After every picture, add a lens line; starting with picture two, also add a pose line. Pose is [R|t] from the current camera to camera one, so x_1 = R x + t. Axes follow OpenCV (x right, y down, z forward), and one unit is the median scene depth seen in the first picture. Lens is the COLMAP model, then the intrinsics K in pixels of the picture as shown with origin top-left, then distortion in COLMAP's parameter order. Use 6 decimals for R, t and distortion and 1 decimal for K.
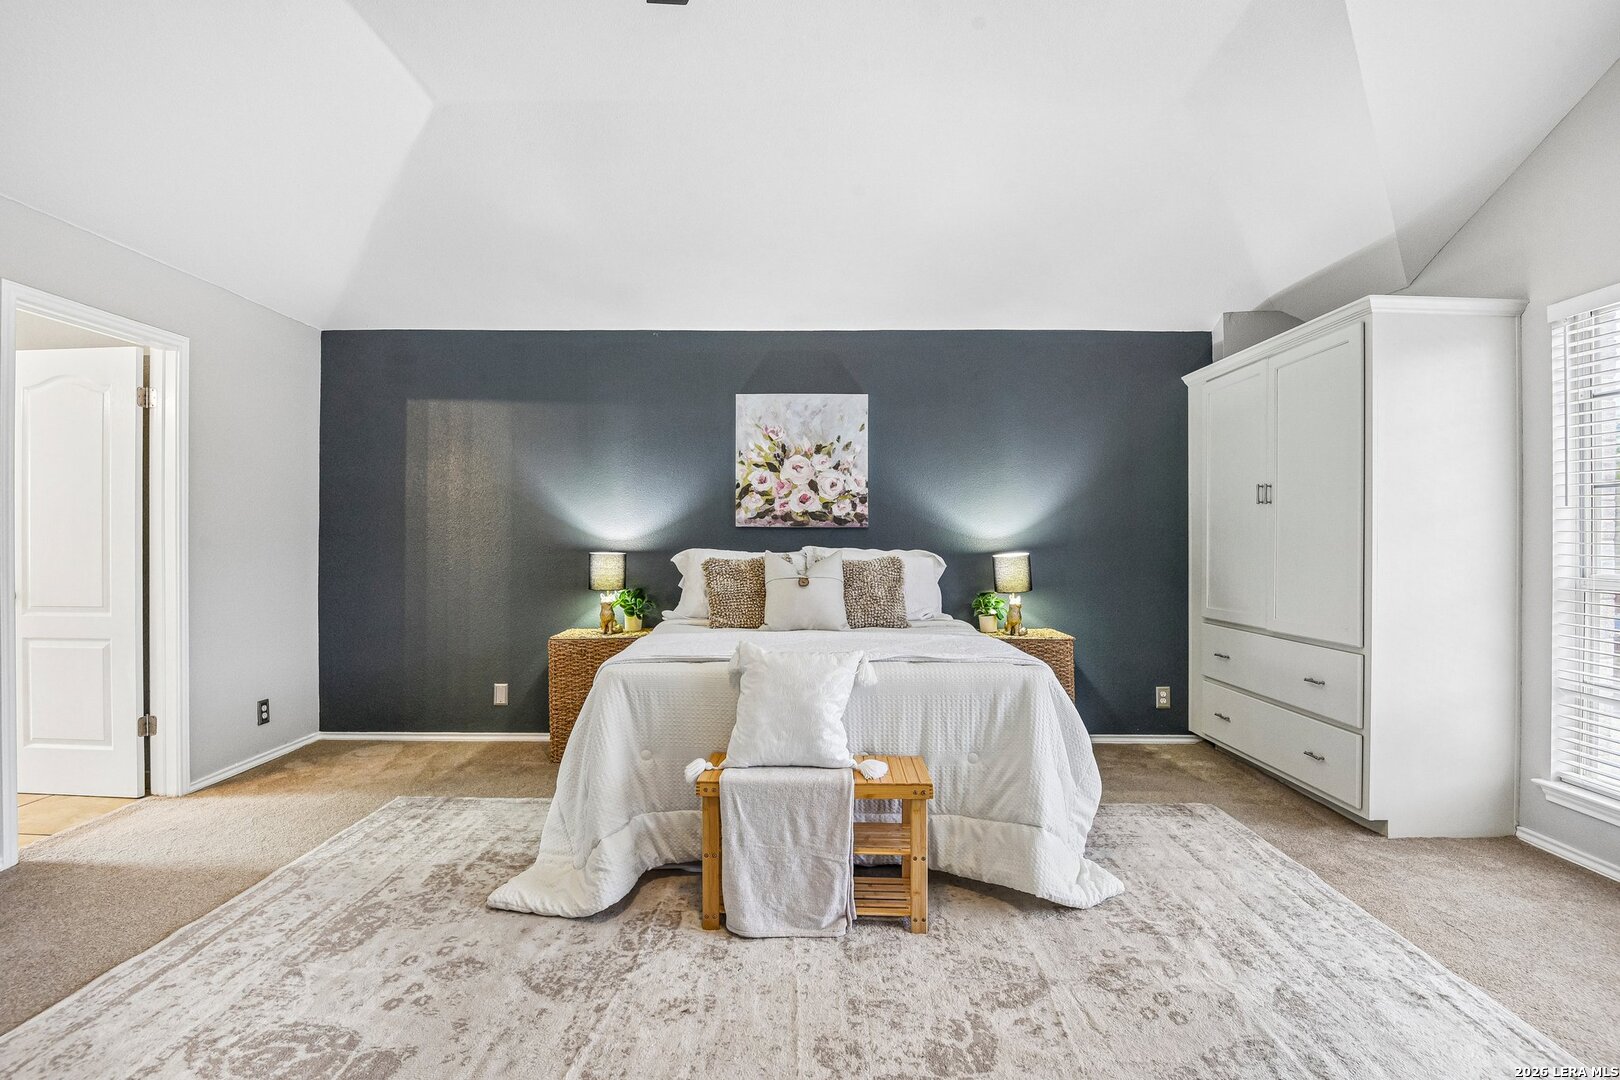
lens RADIAL K [[758.5, 0, 805.3], [0, 758.5, 540.5], [0, 0, 1]] dist [-0.005843, -0.014053]
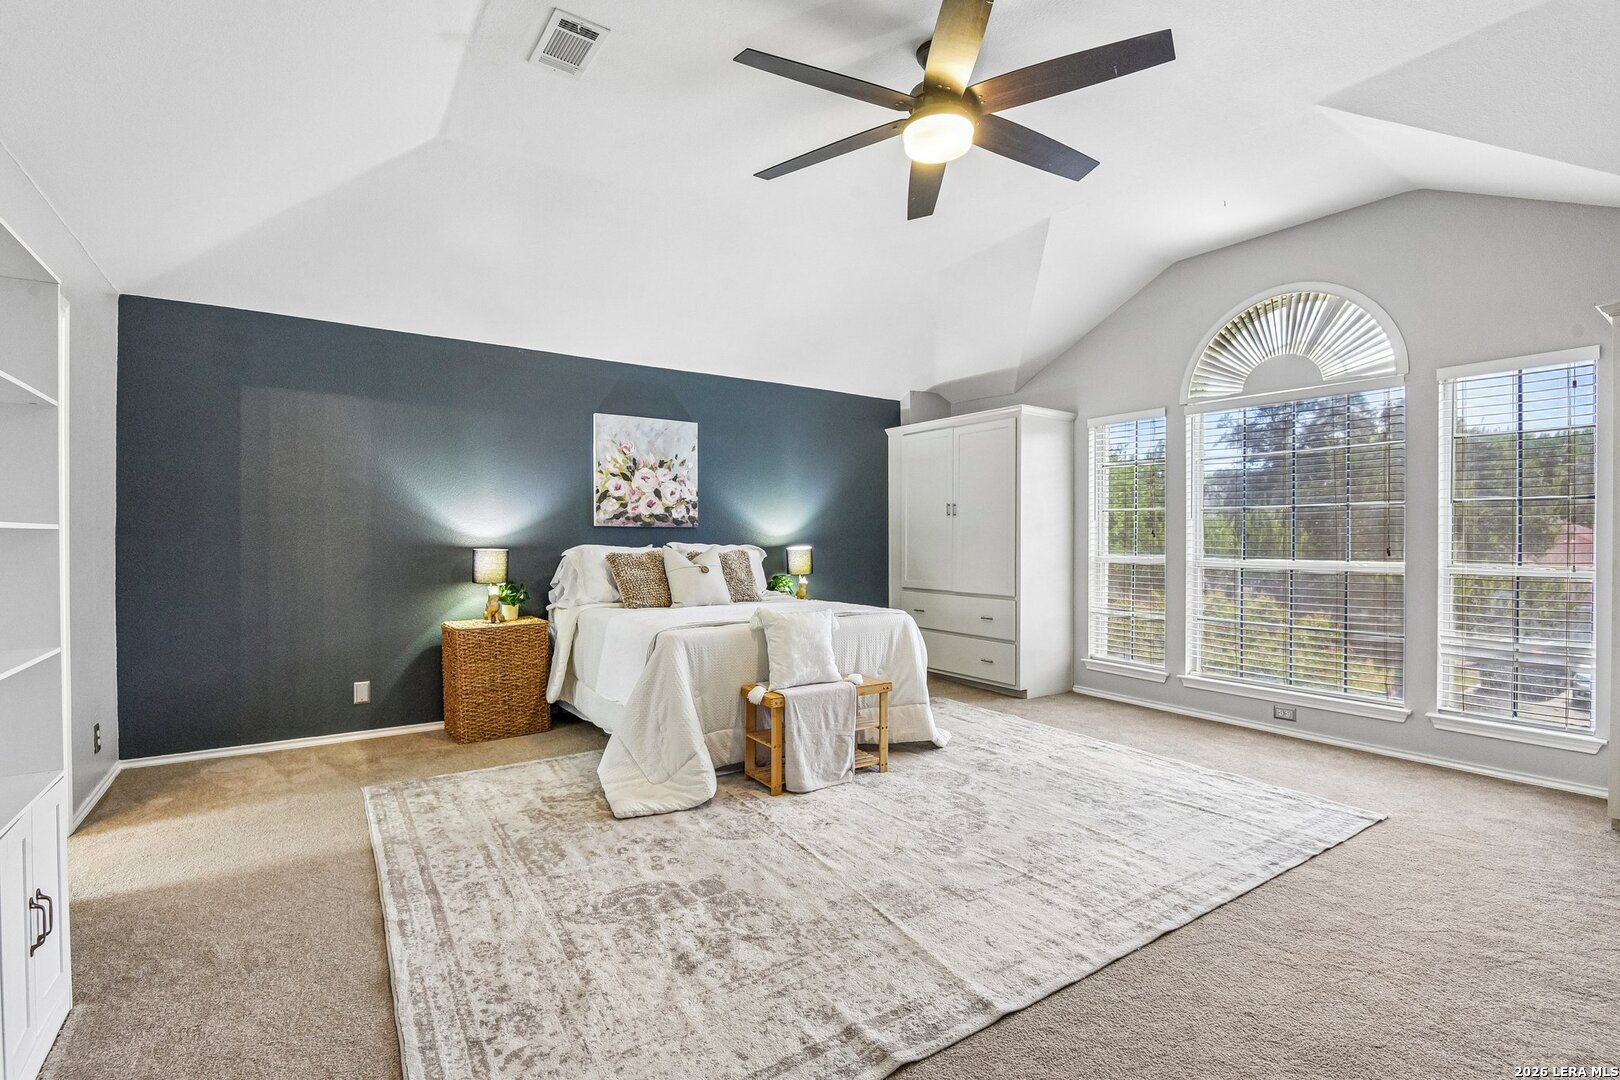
lens RADIAL K [[742.4, 0, 804.4], [0, 742.4, 539.8], [0, 0, 1]] dist [-0.004506, -0.012061]
pose [[0.823915, -0.002965, 0.566705, -0.499144], [-0.000071, 0.999986, 0.005334, -0.003322], [-0.566713, -0.004435, 0.823903, -0.137262]]
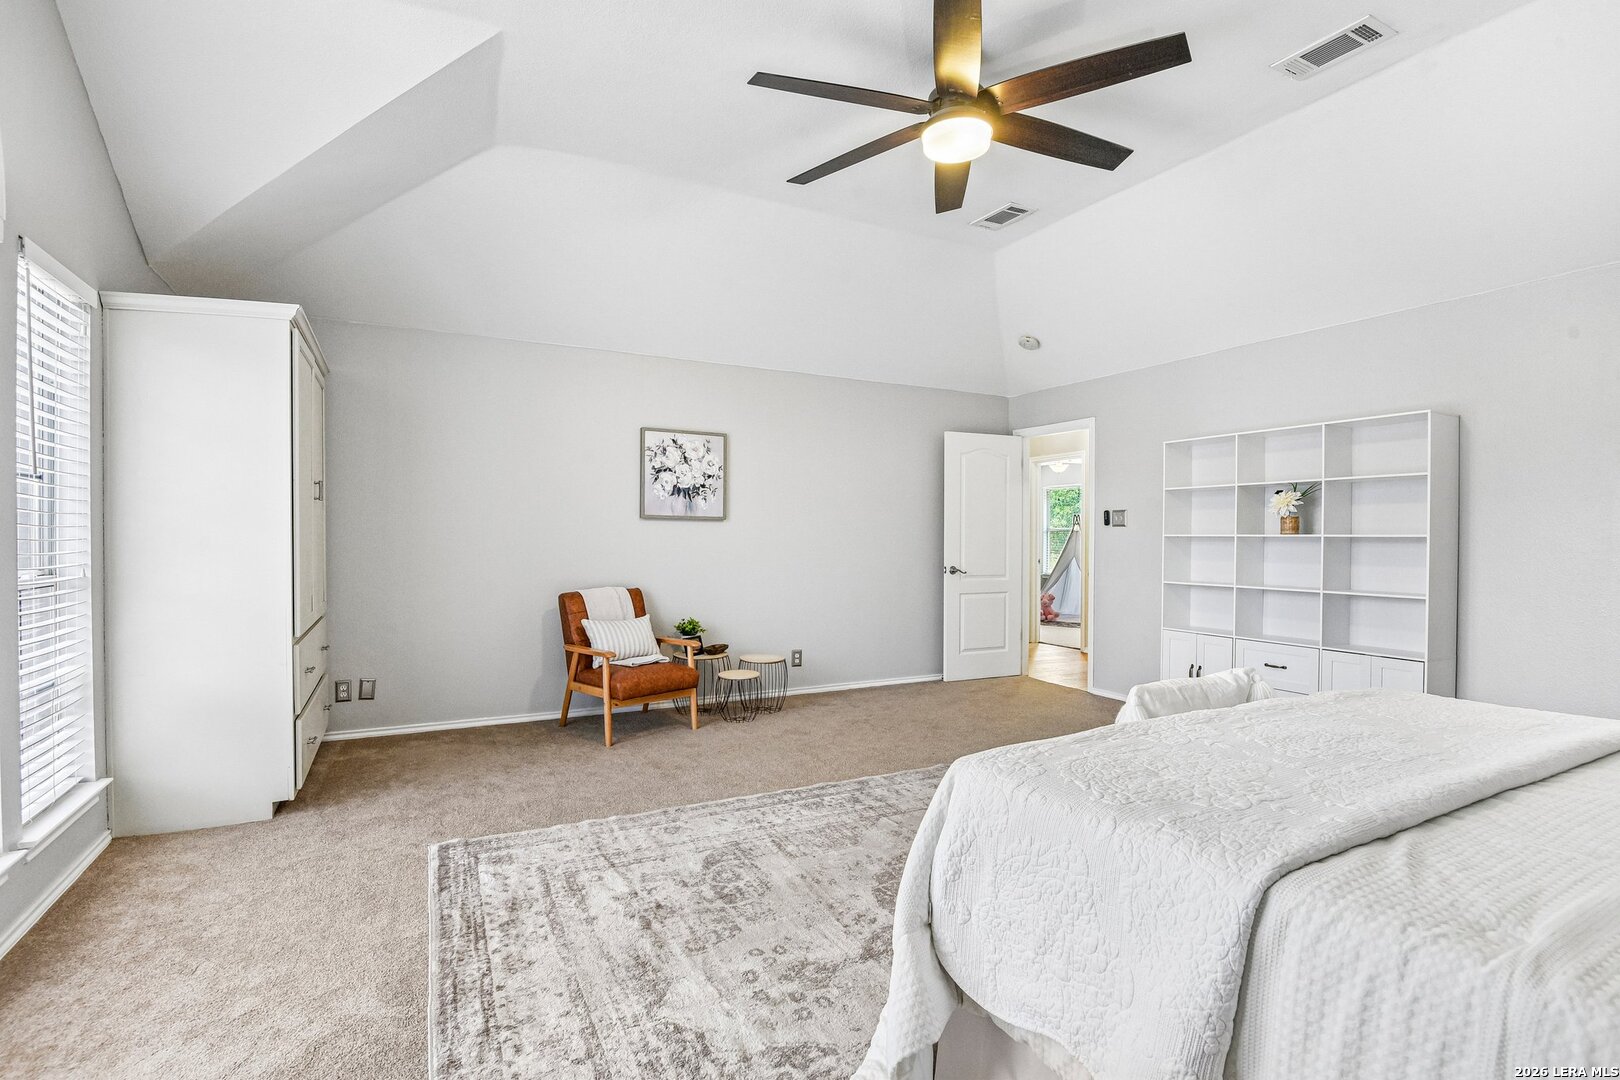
lens RADIAL K [[775.0, 0, 810.0], [0, 775.0, 540.0], [0, 0, 1]] dist [-0.001313, -0.015719]
pose [[-0.883508, -0.004012, -0.468399, 0.431057], [-0.007358, 0.999959, 0.005314, -0.002496], [0.468359, 0.008141, -0.883501, 0.913730]]
